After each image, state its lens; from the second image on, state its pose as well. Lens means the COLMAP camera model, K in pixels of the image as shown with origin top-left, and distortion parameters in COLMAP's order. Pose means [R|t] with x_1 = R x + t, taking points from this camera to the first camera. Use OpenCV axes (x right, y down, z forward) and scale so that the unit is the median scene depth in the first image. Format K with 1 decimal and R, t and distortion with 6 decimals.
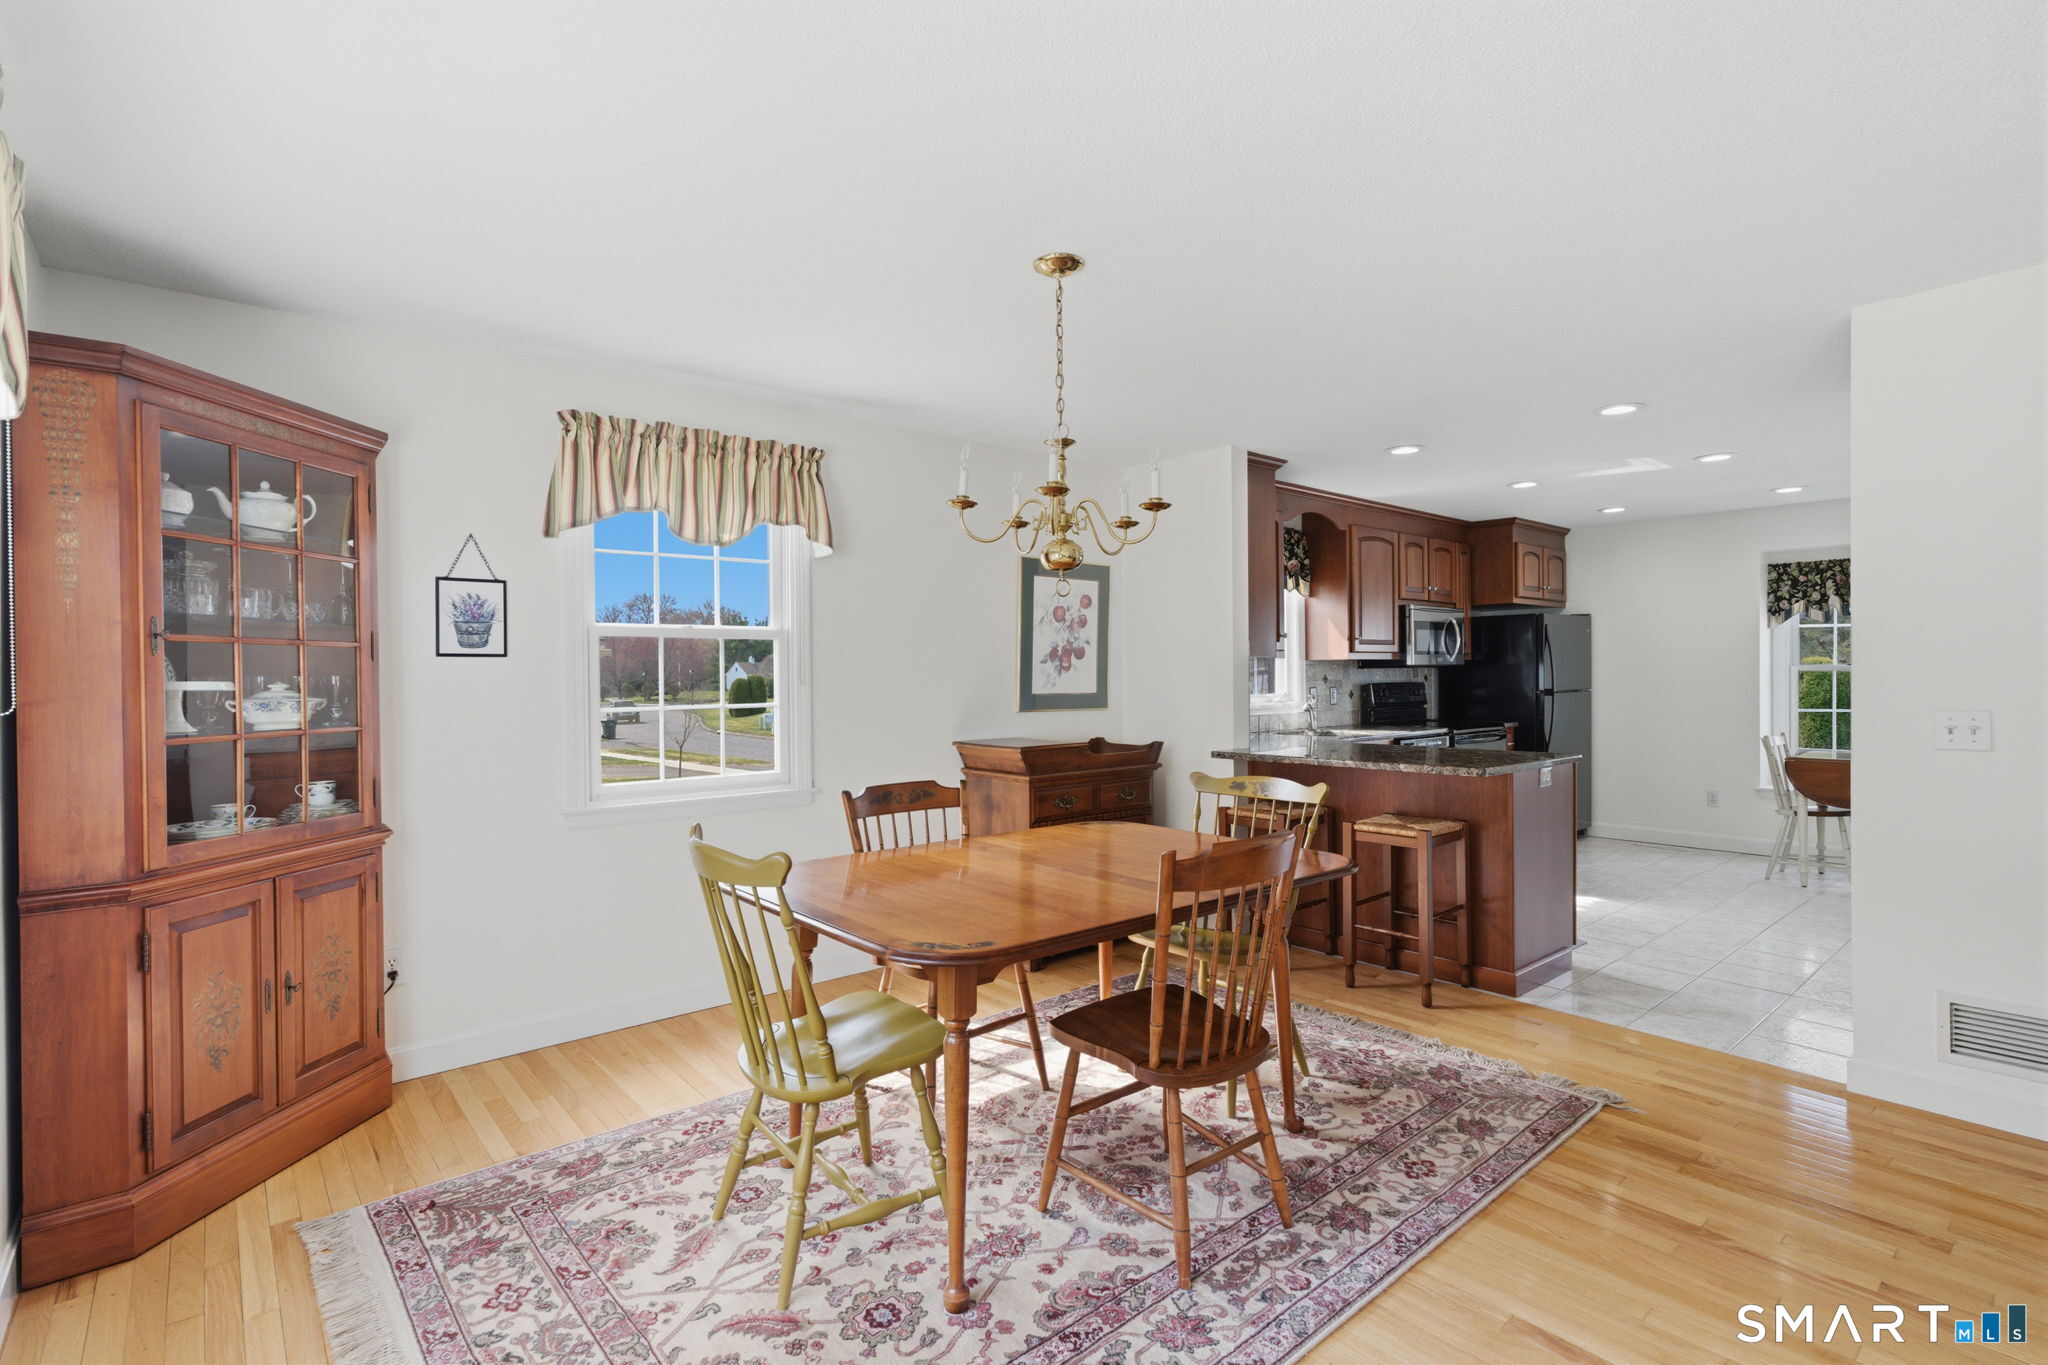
lens RADIAL K [[970.2, 0, 1036.1], [0, 970.2, 679.3], [0, 0, 1]] dist [-0.008271, 0.001282]
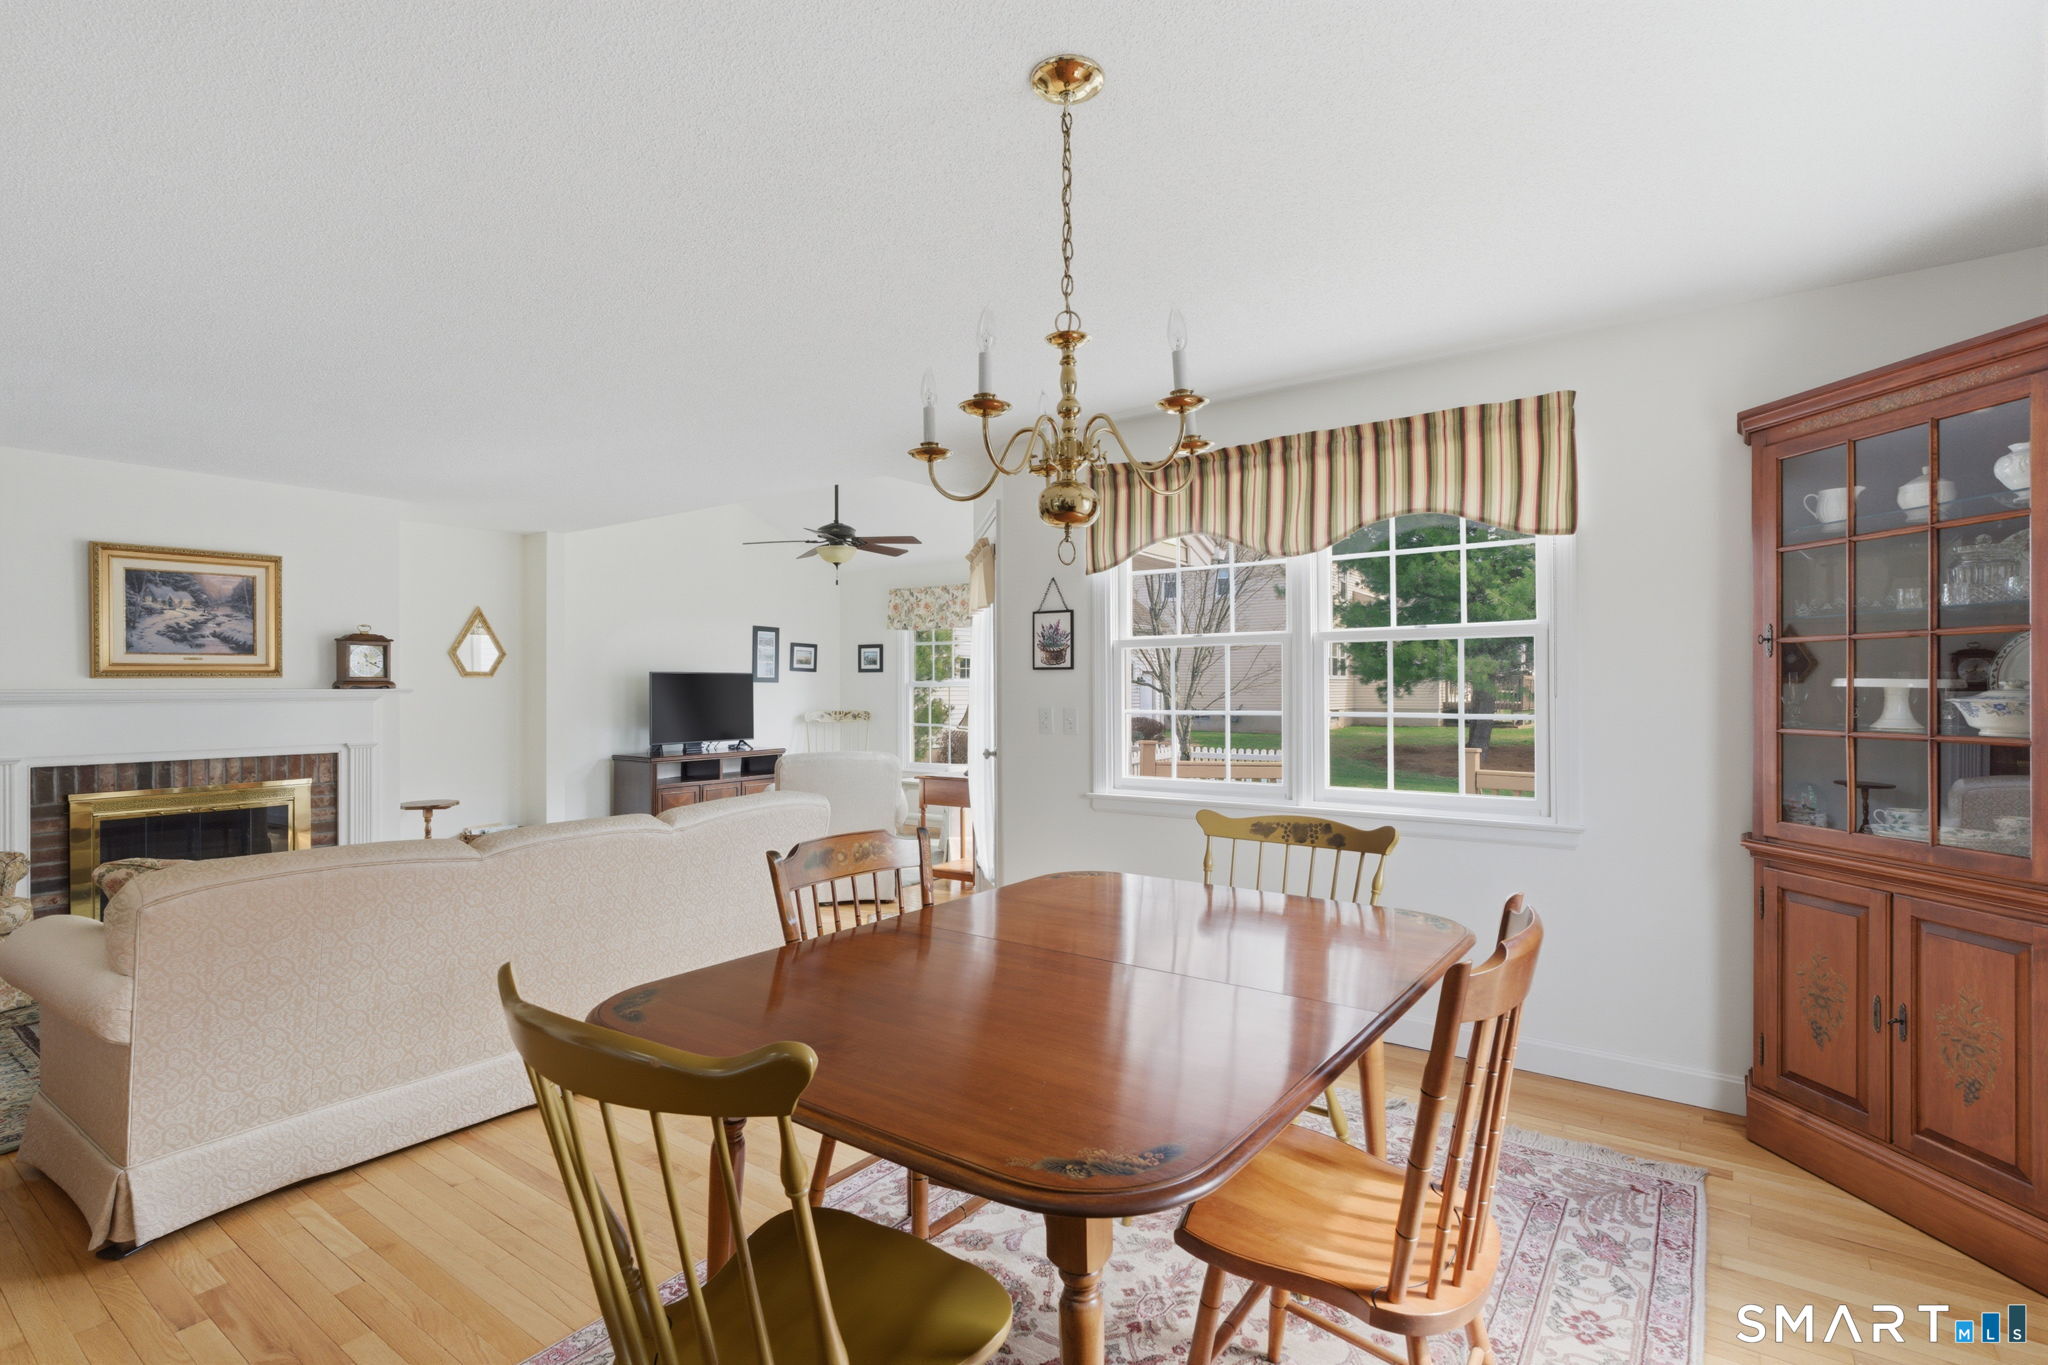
lens RADIAL K [[970.2, 0, 1030.3], [0, 970.2, 679.4], [0, 0, 1]] dist [-0.008271, 0.001282]
pose [[-0.975464, 0.011566, -0.219854, 0.084087], [0.011836, 0.999930, 0.000091, -0.002672], [0.219840, -0.002514, -0.975533, 0.689674]]
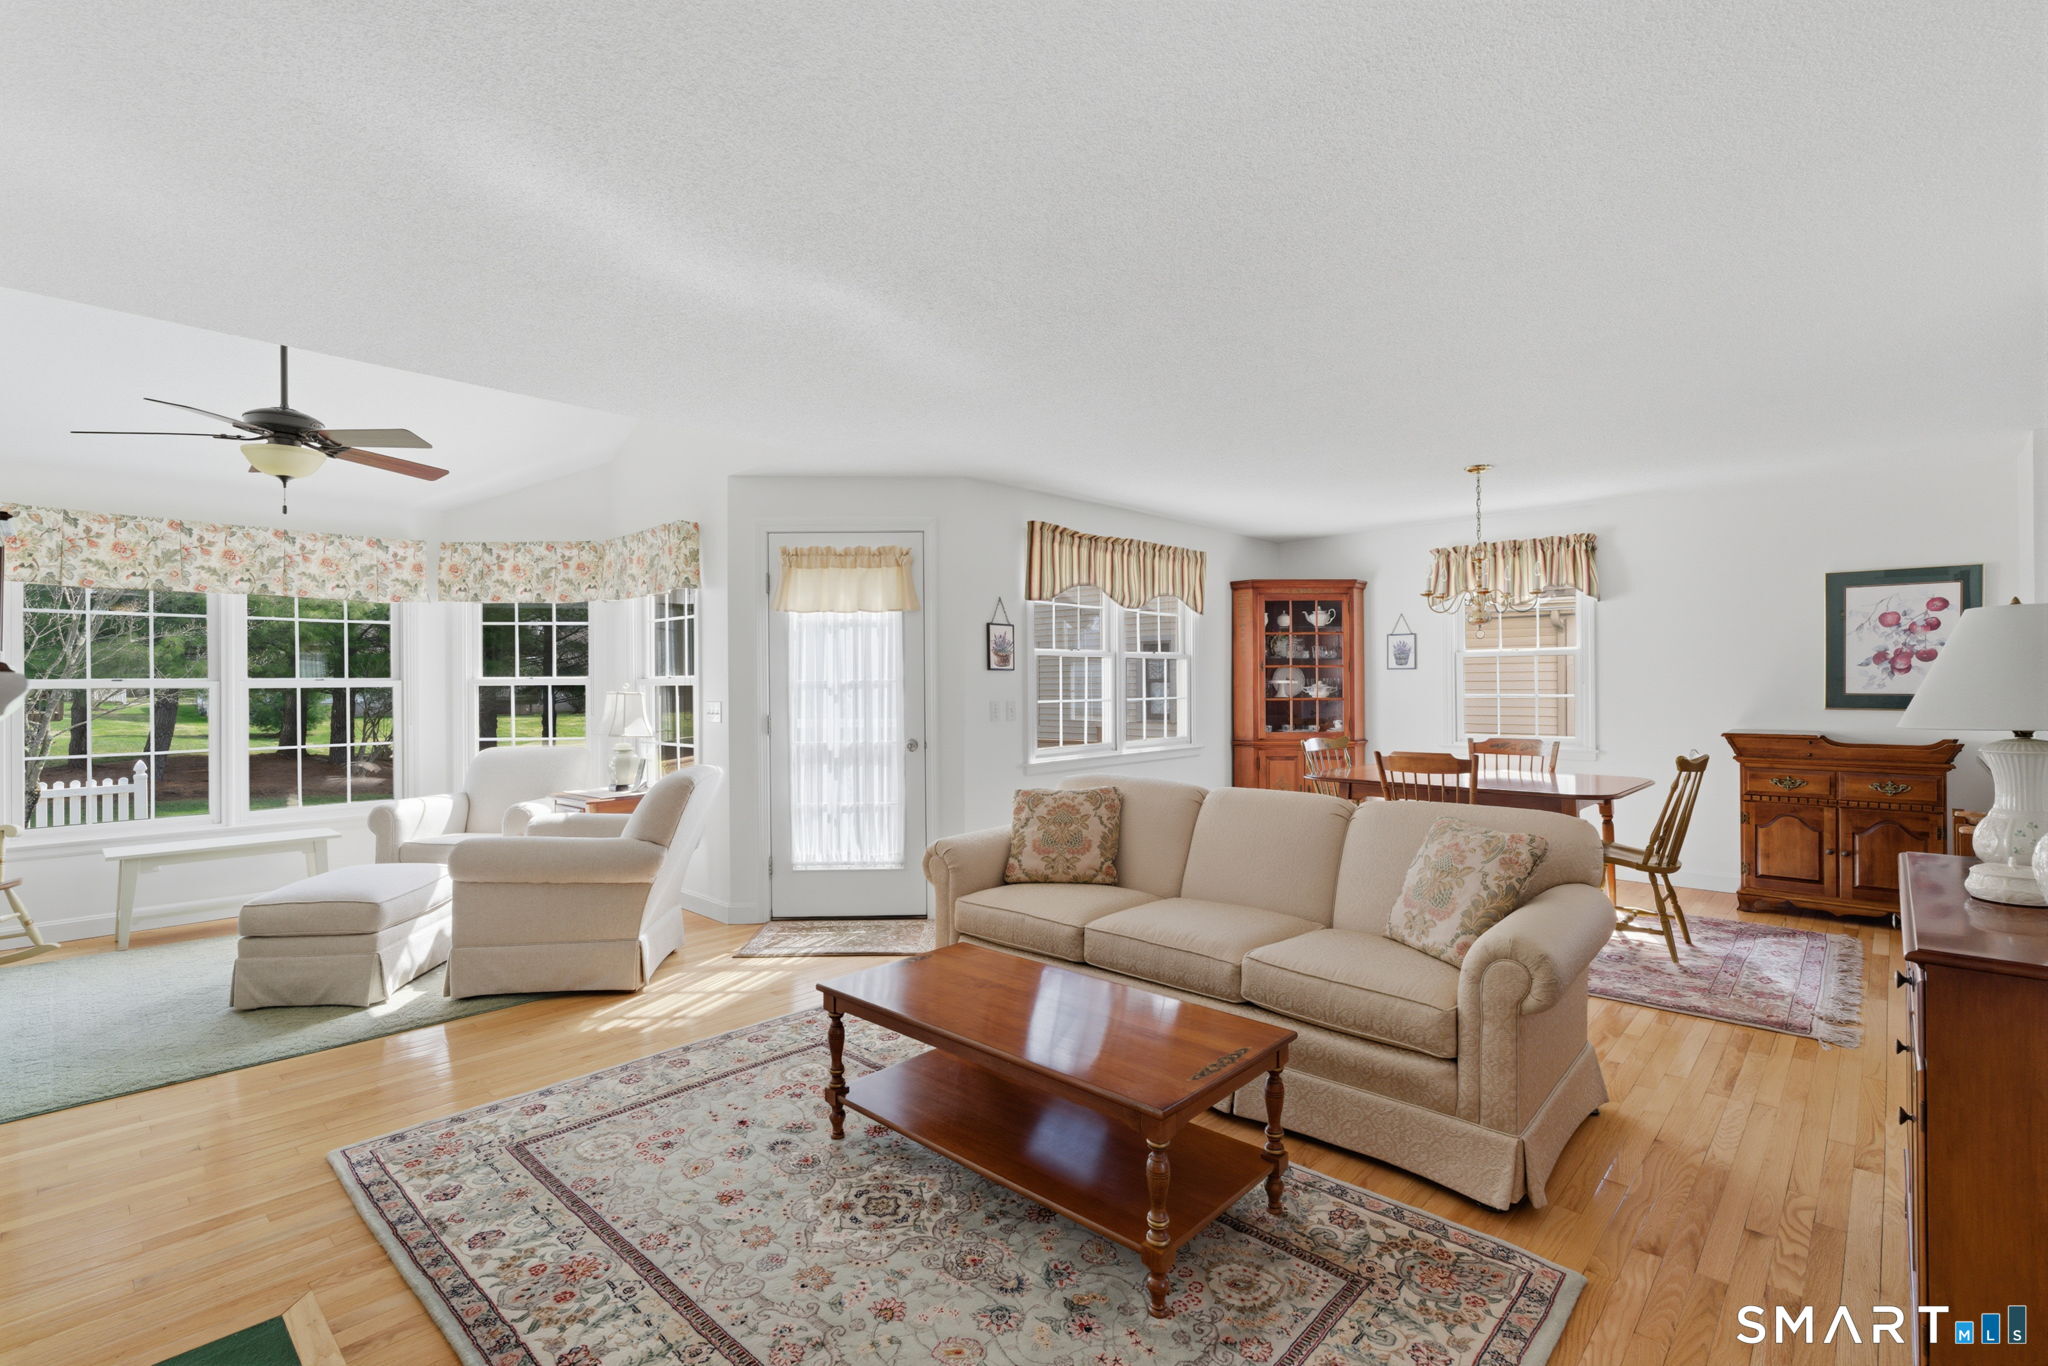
lens RADIAL K [[936.4, 0, 1015.1], [0, 936.4, 679.1], [0, 0, 1]] dist [-0.009545, 0.002305]
pose [[0.094593, 0.001463, -0.995515, 0.750223], [0.000573, 0.999999, 0.001524, -0.002907], [0.995516, -0.000715, 0.094592, -0.042345]]
